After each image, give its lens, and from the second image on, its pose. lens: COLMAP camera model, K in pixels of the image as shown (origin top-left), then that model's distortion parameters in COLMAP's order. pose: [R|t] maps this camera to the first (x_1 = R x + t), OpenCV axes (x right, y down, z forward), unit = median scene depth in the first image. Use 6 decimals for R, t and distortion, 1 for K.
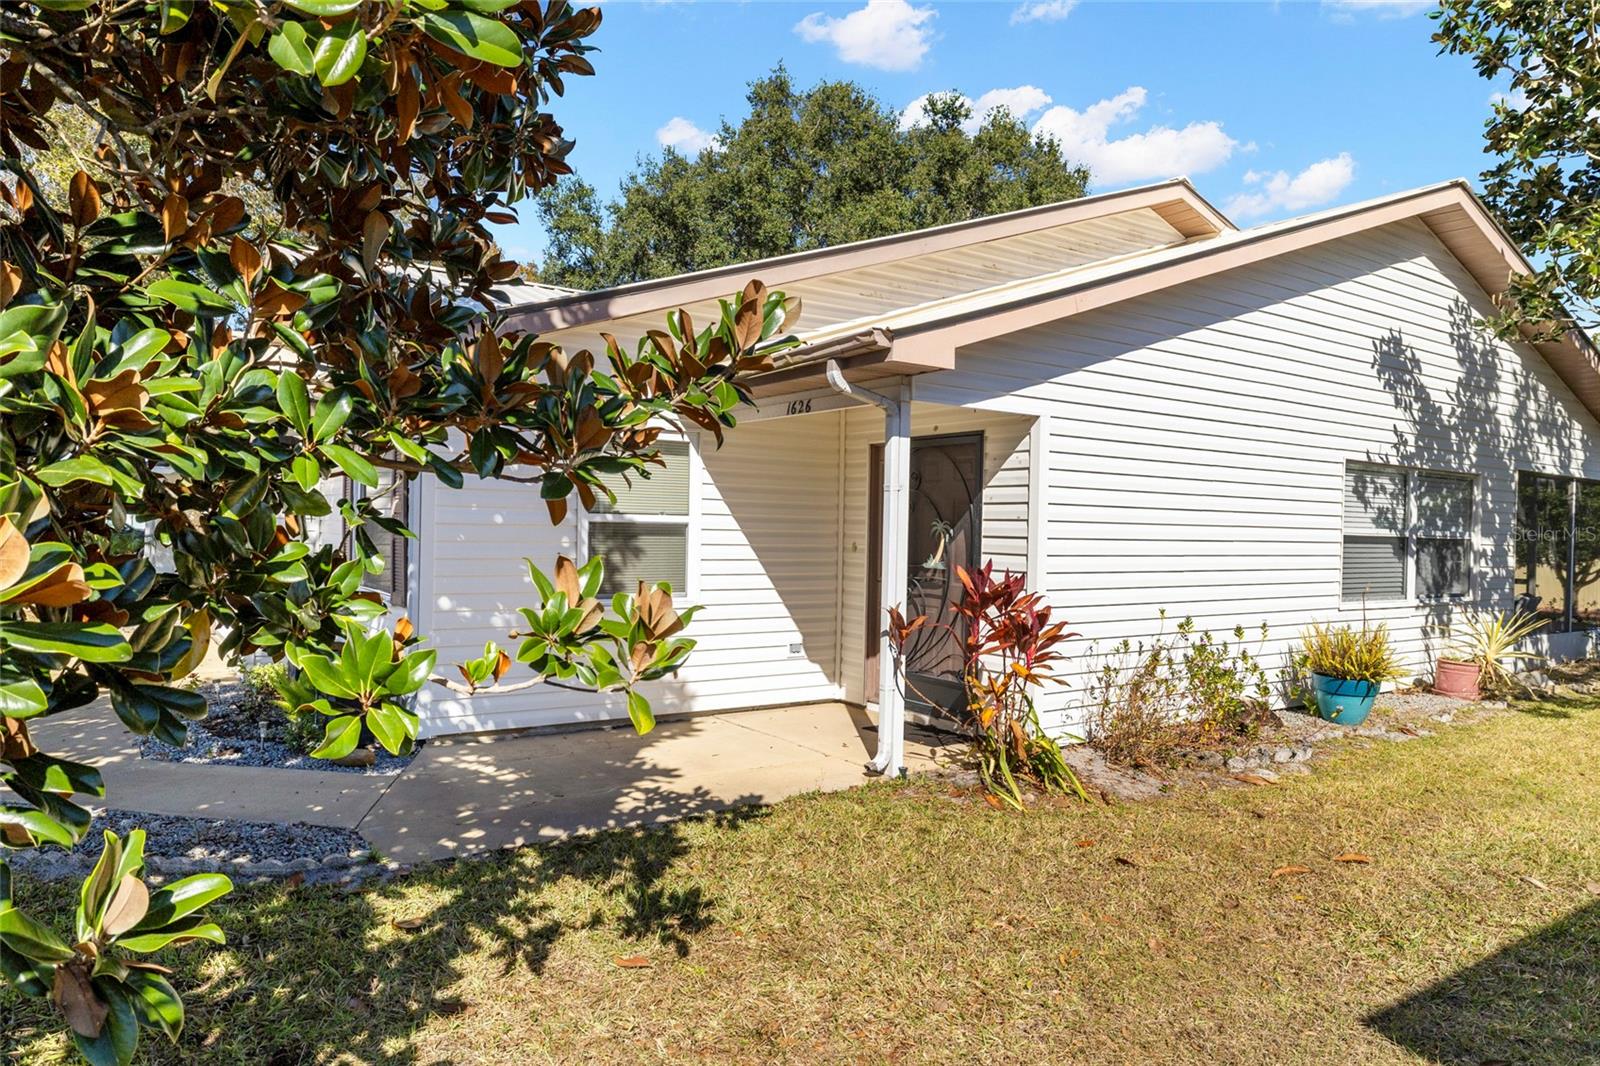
lens RADIAL K [[1023.6, 0, 802.2], [0, 1023.6, 534.4], [0, 0, 1]] dist [0.011119, 0.000790]
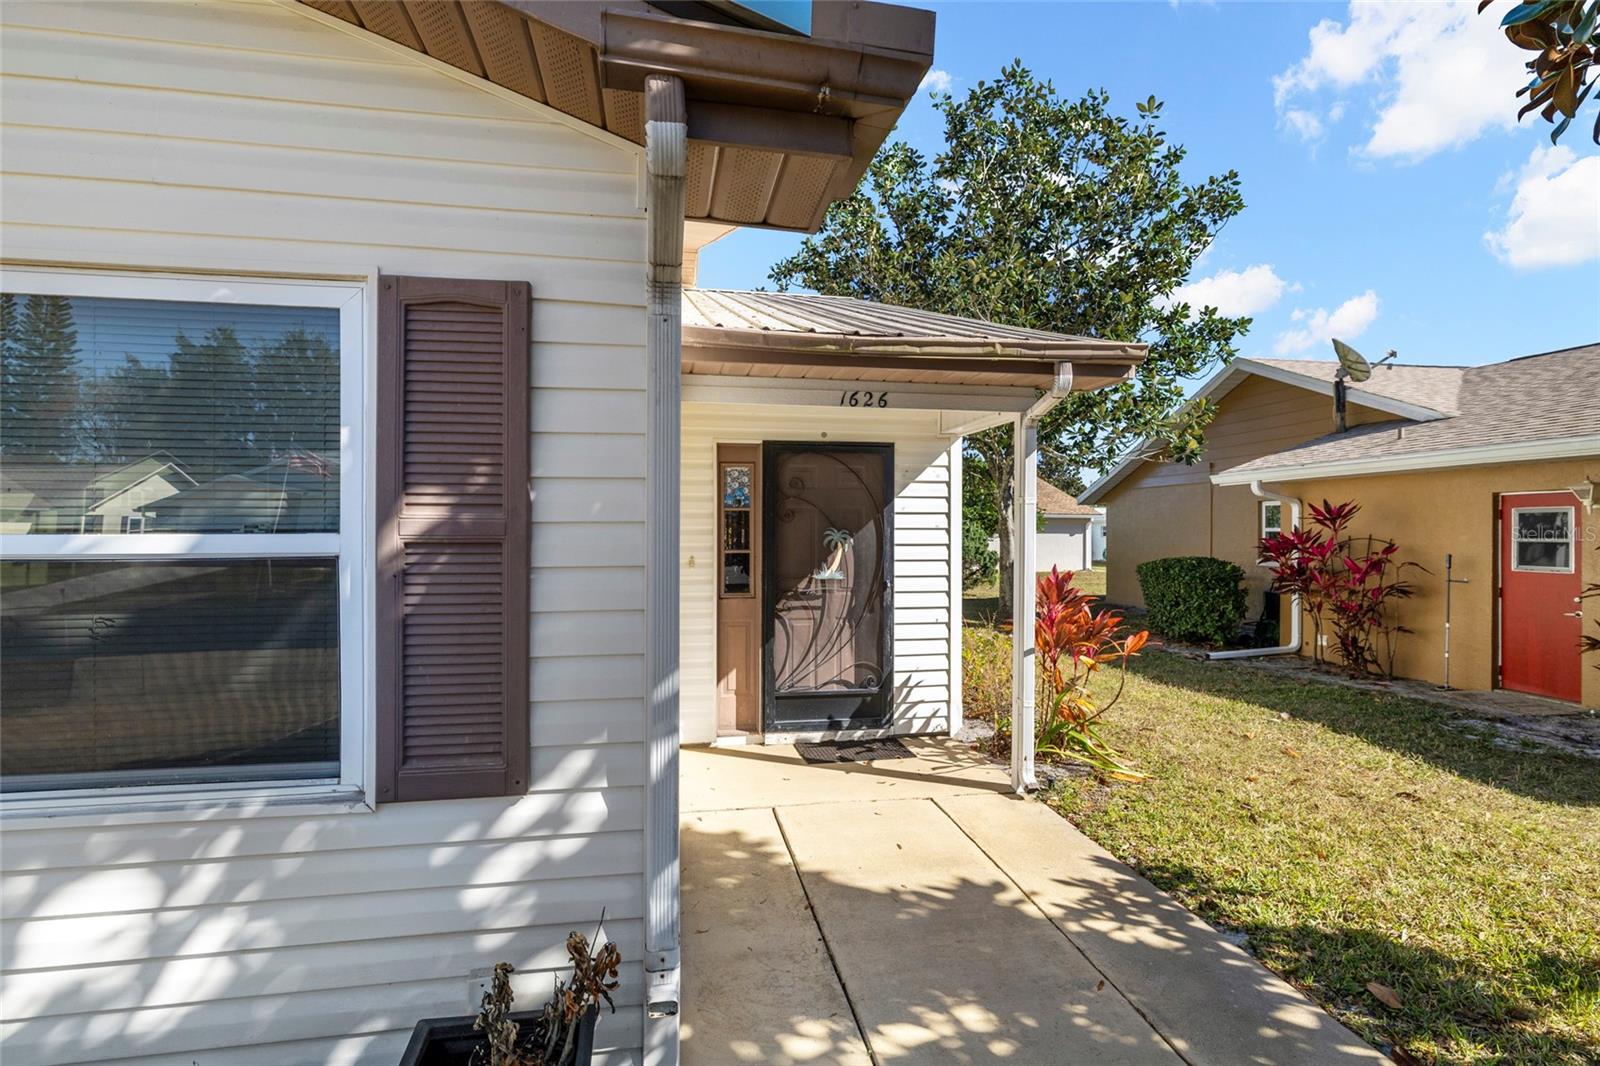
lens RADIAL K [[778.9, 0, 795.9], [0, 778.9, 525.6], [0, 0, 1]] dist [0.000585, -0.000907]
pose [[0.411678, -0.016770, 0.911175, -0.732700], [0.014278, 0.999827, 0.011950, -0.035150], [-0.911217, 0.008090, 0.411846, 0.952164]]
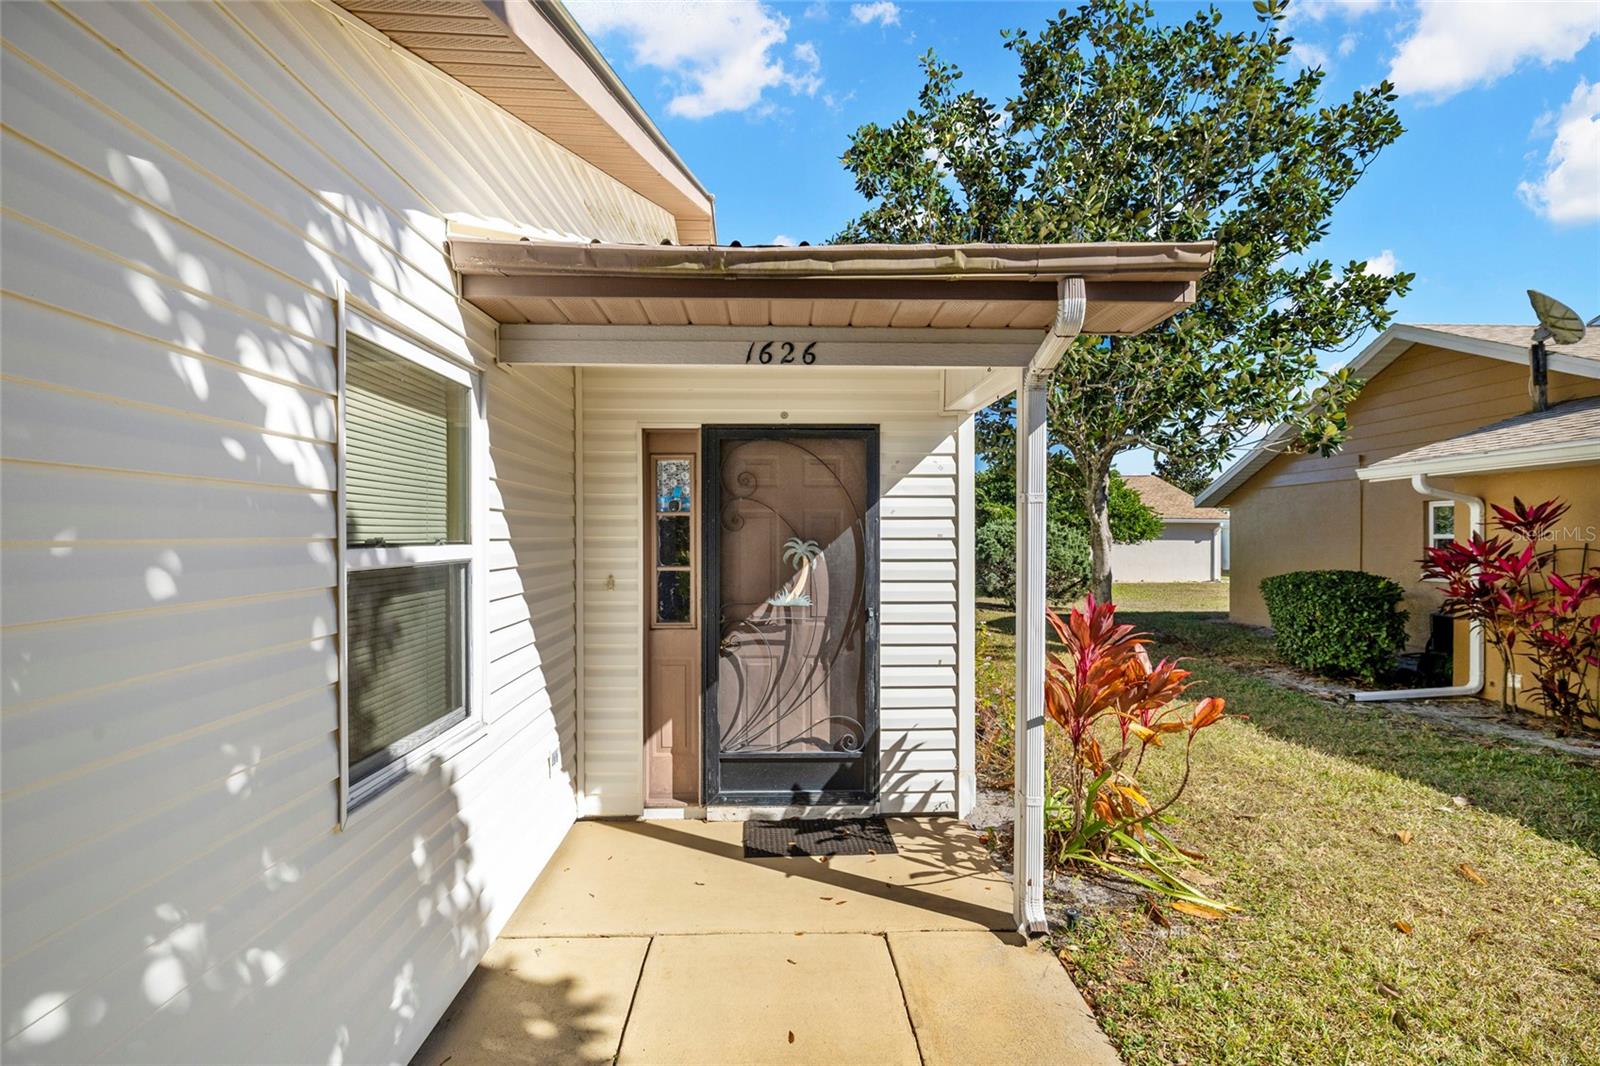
lens RADIAL K [[778.9, 0, 798.2], [0, 778.9, 533.8], [0, 0, 1]] dist [0.000585, -0.000907]
pose [[0.538396, -0.019995, 0.842455, -0.446559], [0.018983, 0.999753, 0.011597, -0.032464], [-0.842478, 0.009749, 0.538642, 0.912017]]
